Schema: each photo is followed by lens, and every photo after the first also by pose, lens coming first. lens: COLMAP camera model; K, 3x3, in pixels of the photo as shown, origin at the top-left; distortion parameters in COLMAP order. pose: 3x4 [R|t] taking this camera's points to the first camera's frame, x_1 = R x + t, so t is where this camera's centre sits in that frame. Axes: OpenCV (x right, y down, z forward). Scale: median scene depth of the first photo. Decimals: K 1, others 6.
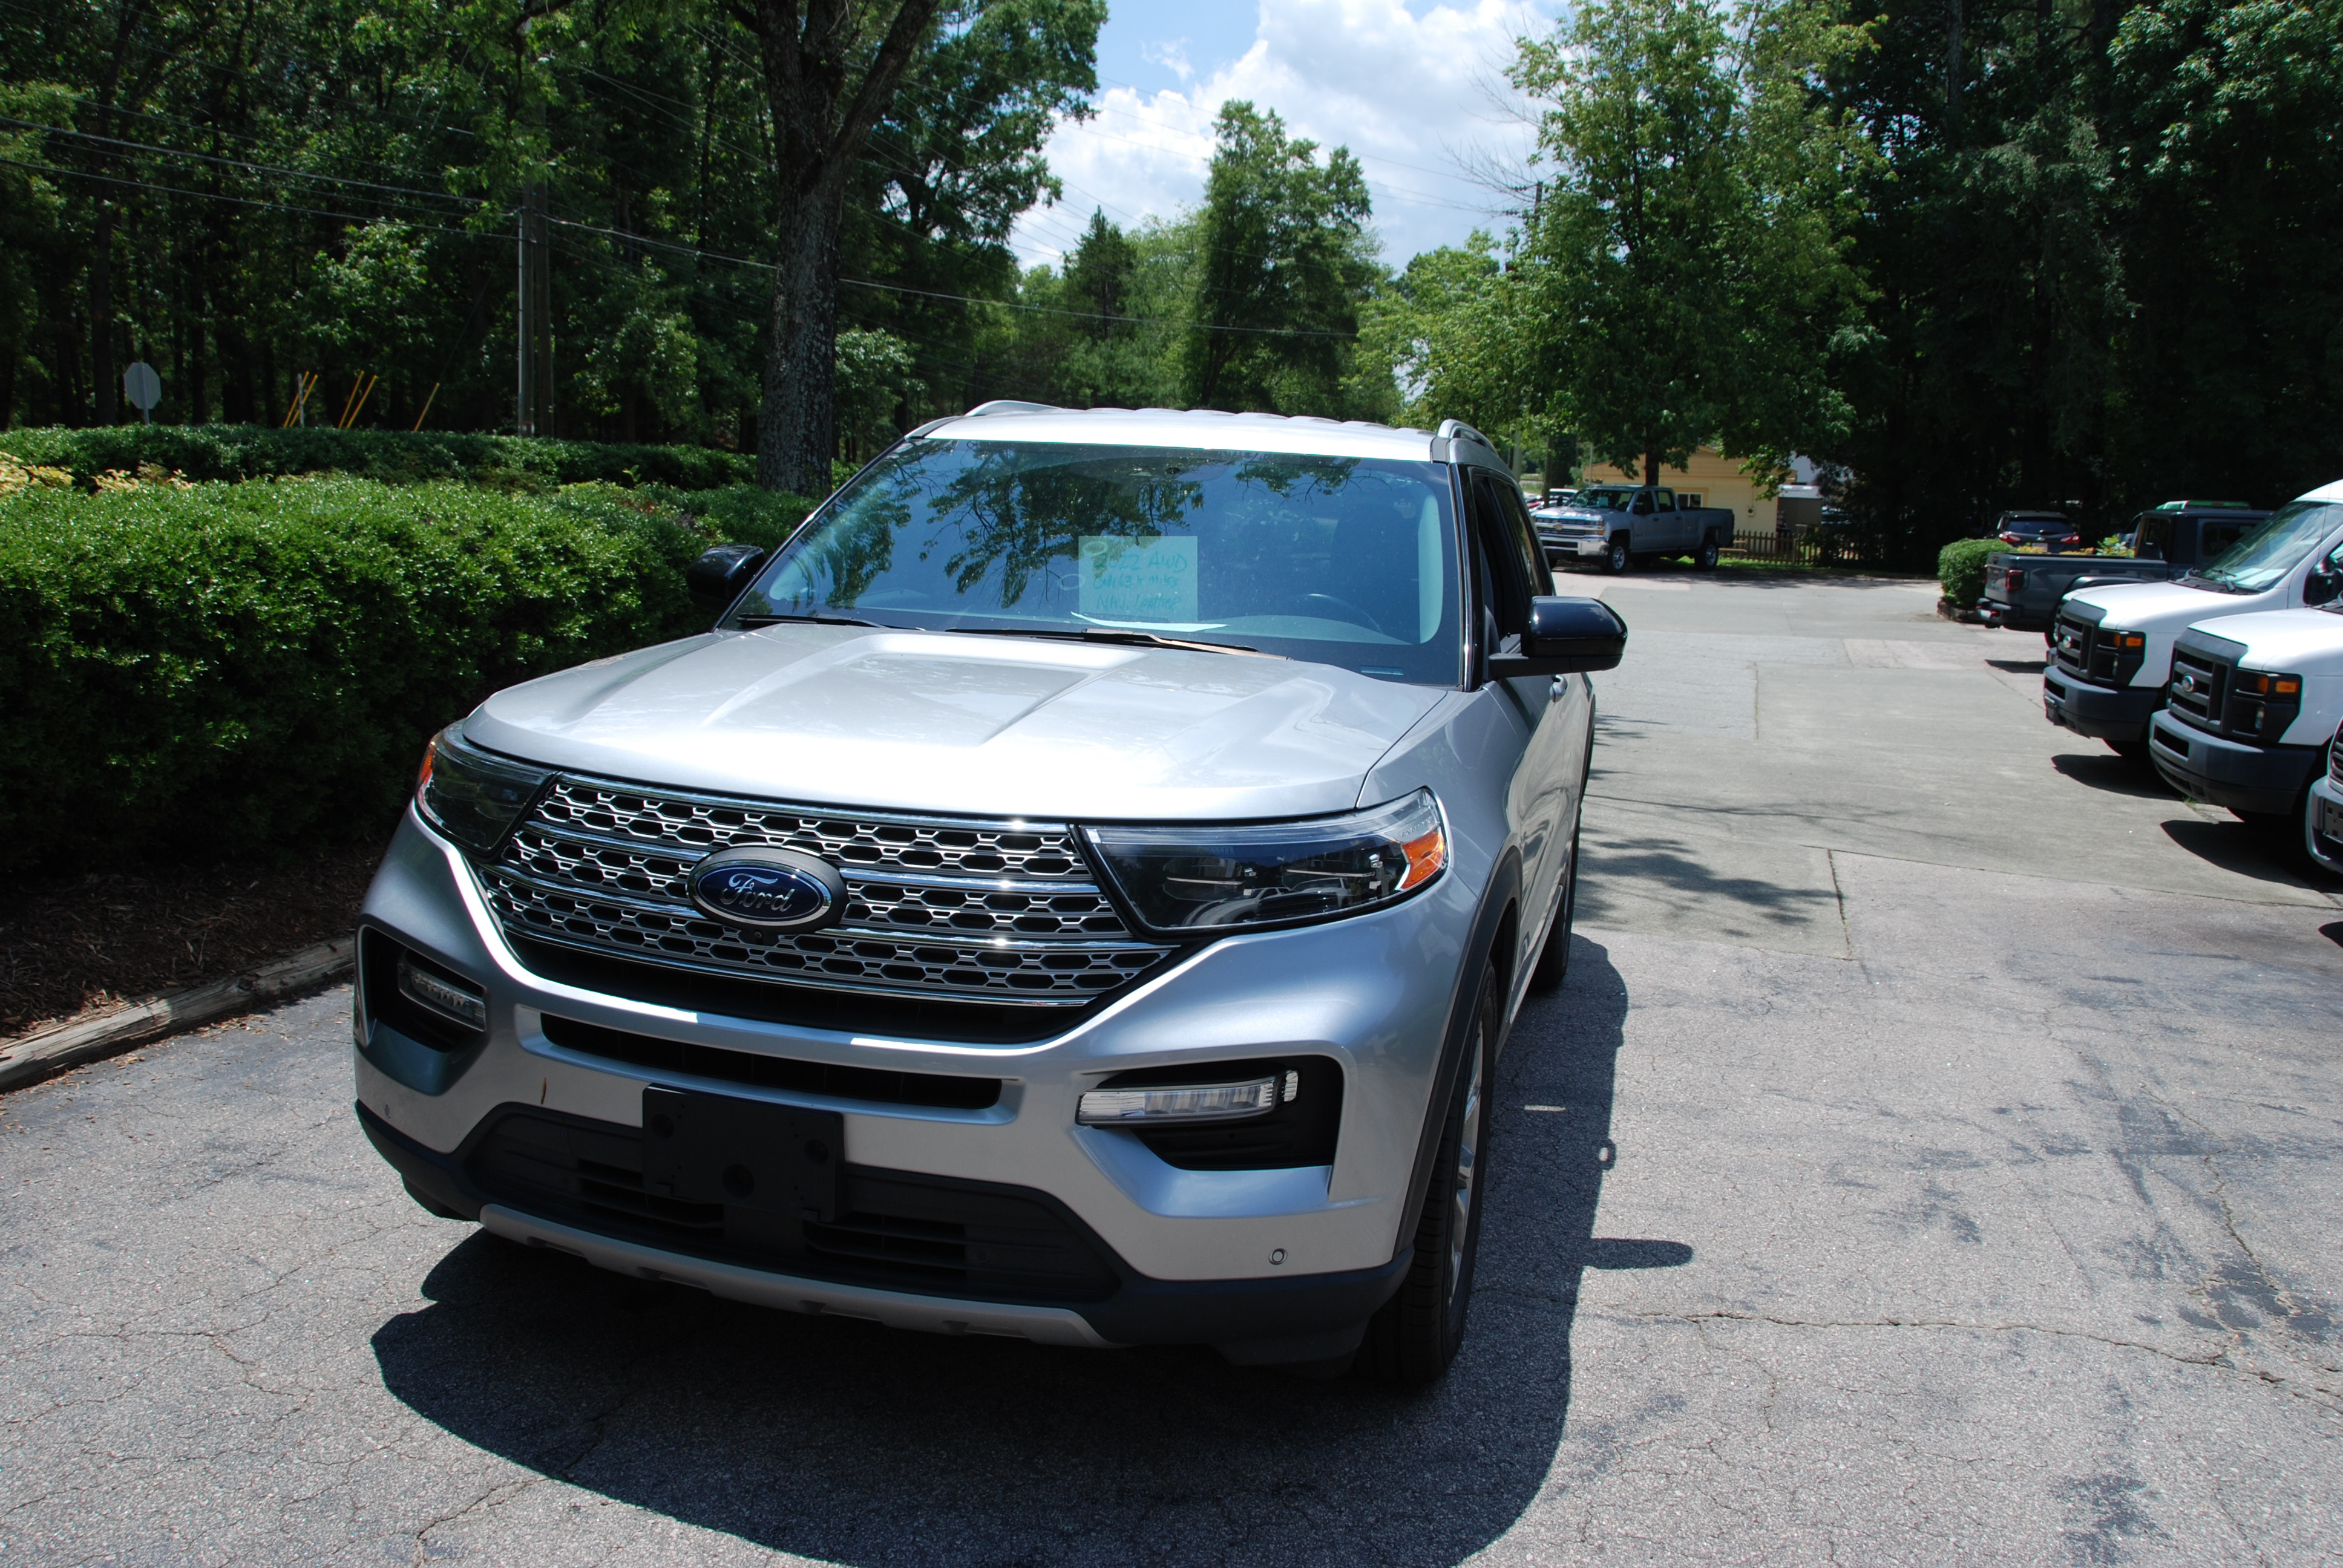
lens RADIAL K [[1914.9, 0, 1260.7], [0, 1914.9, 778.1], [0, 0, 1]] dist [-0.164464, 0.159580]
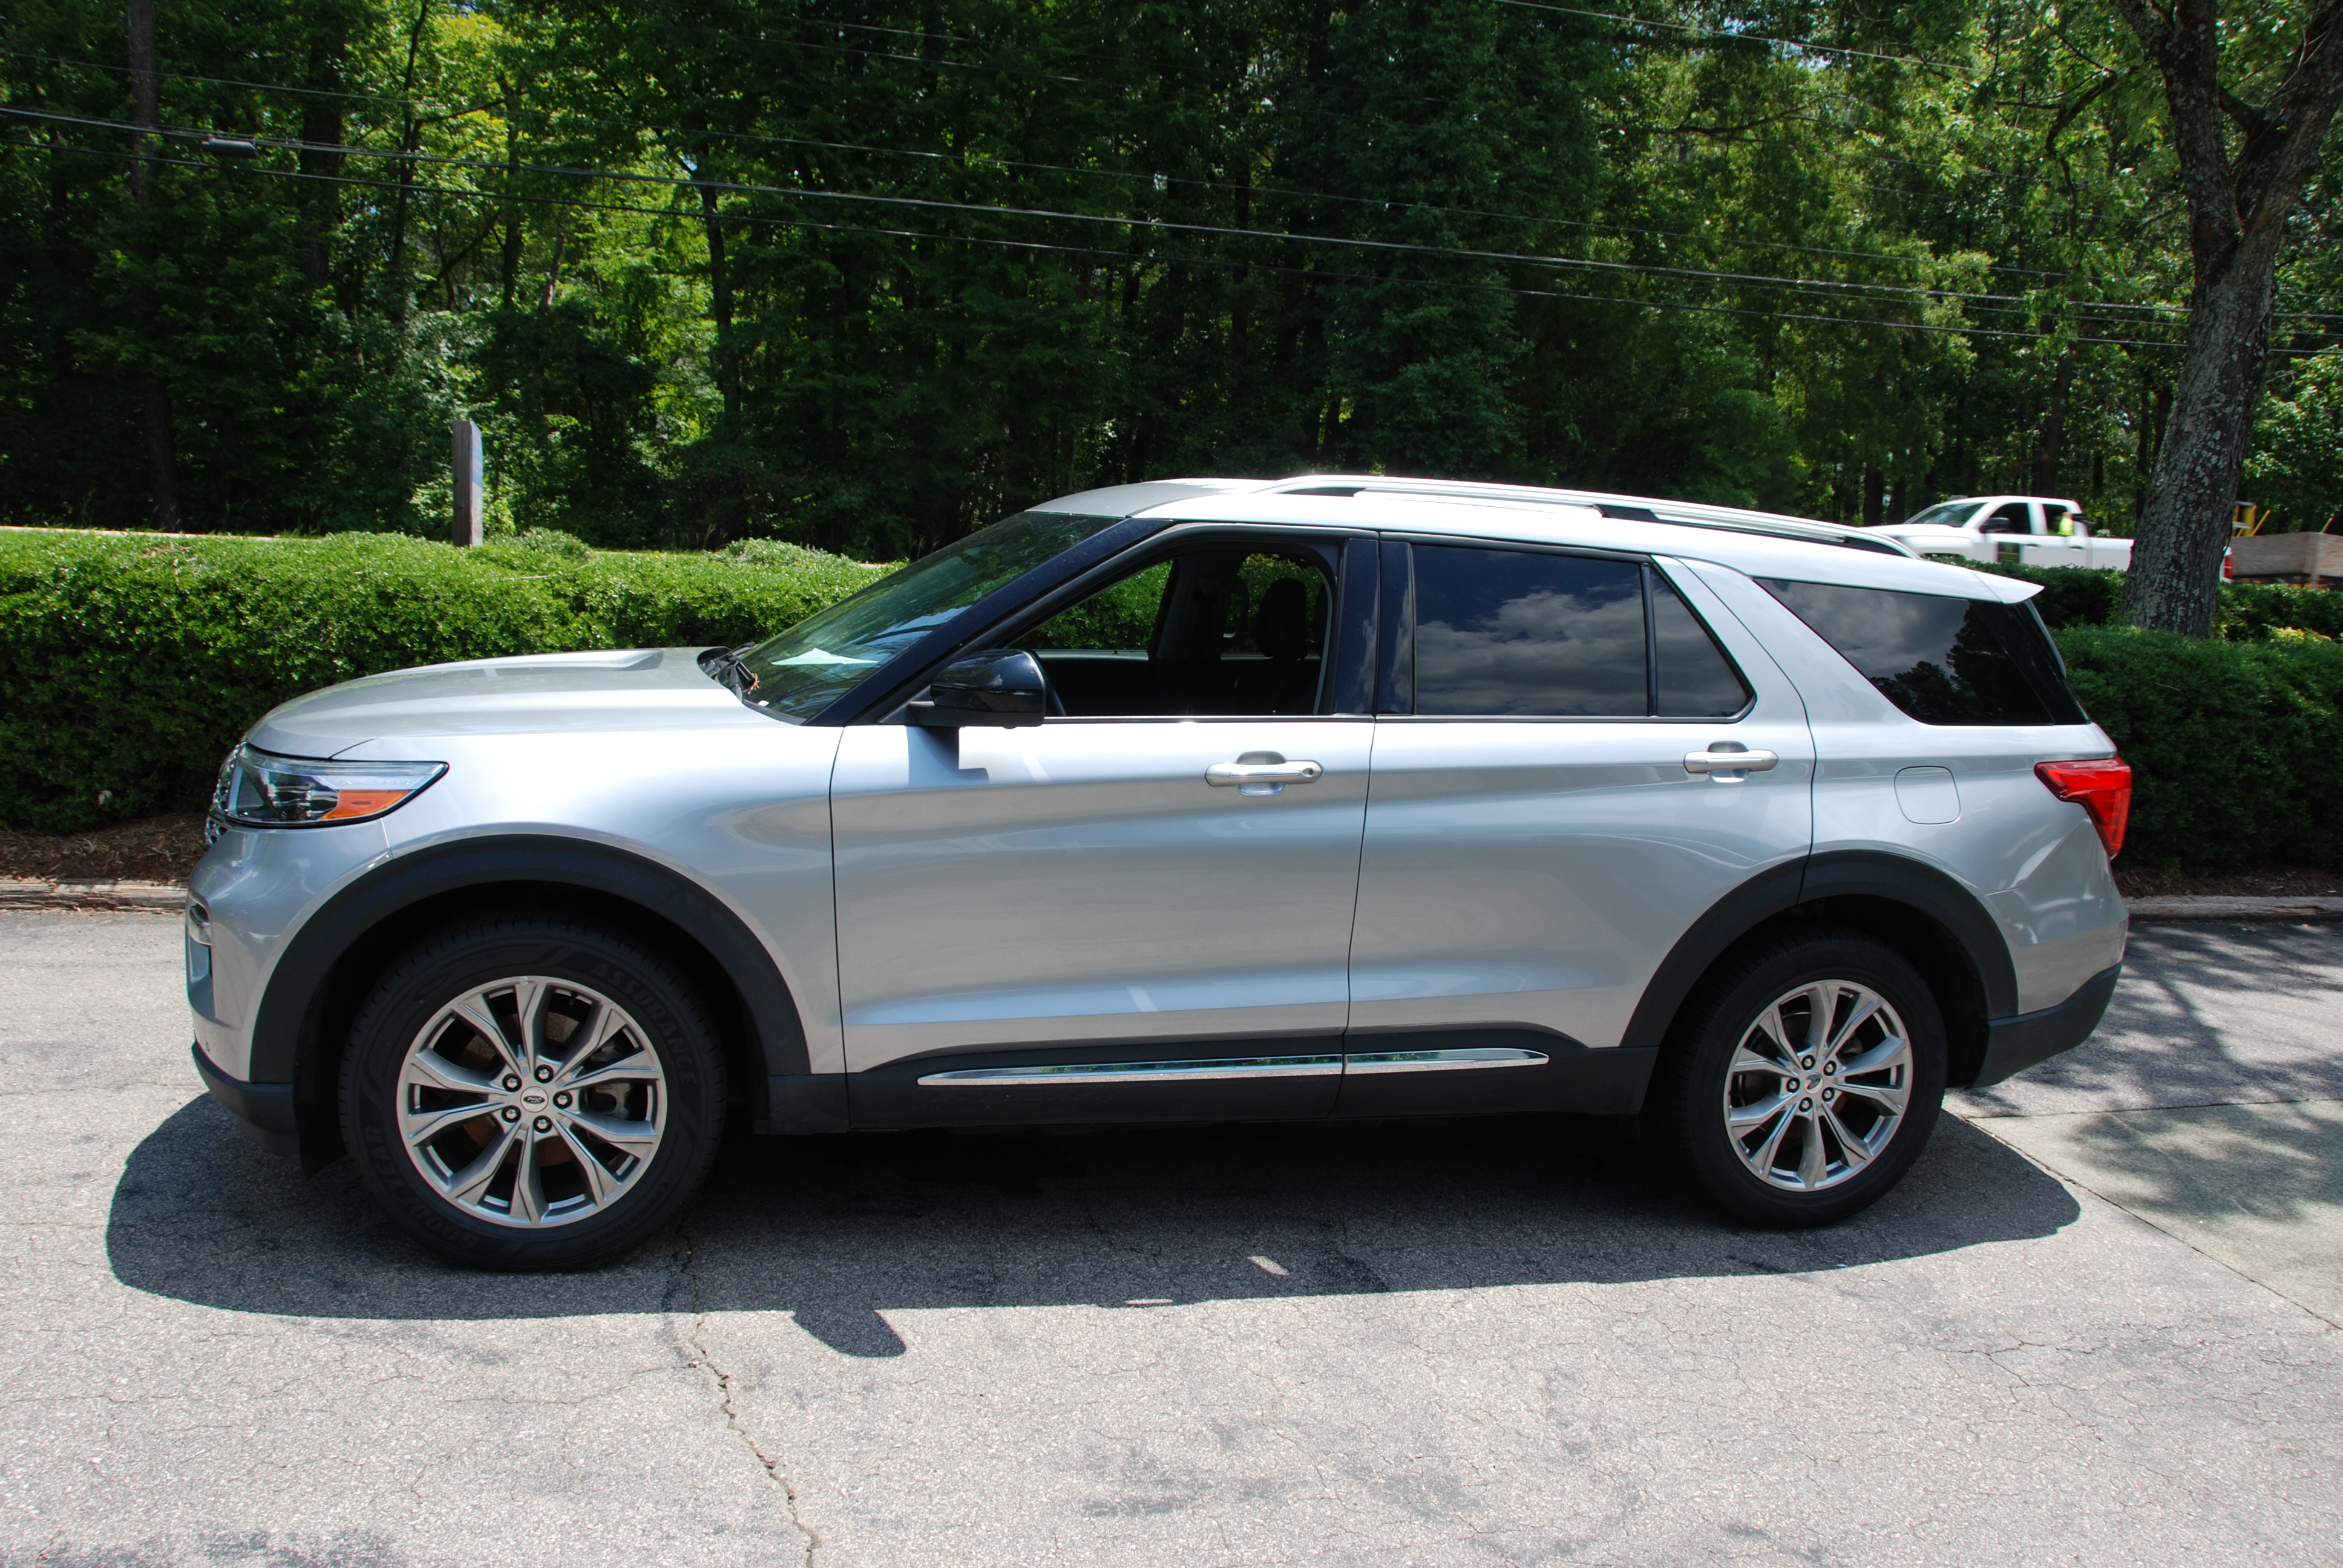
lens RADIAL K [[1947.3, 0, 1171.5], [0, 1947.3, 784.0], [0, 0, 1]] dist [-0.172641, 0.137913]
pose [[0.459061, 0.100202, -0.882736, 0.325898], [-0.167628, 0.985541, 0.024698, -0.020193], [0.872447, 0.136634, 0.469220, 0.195831]]
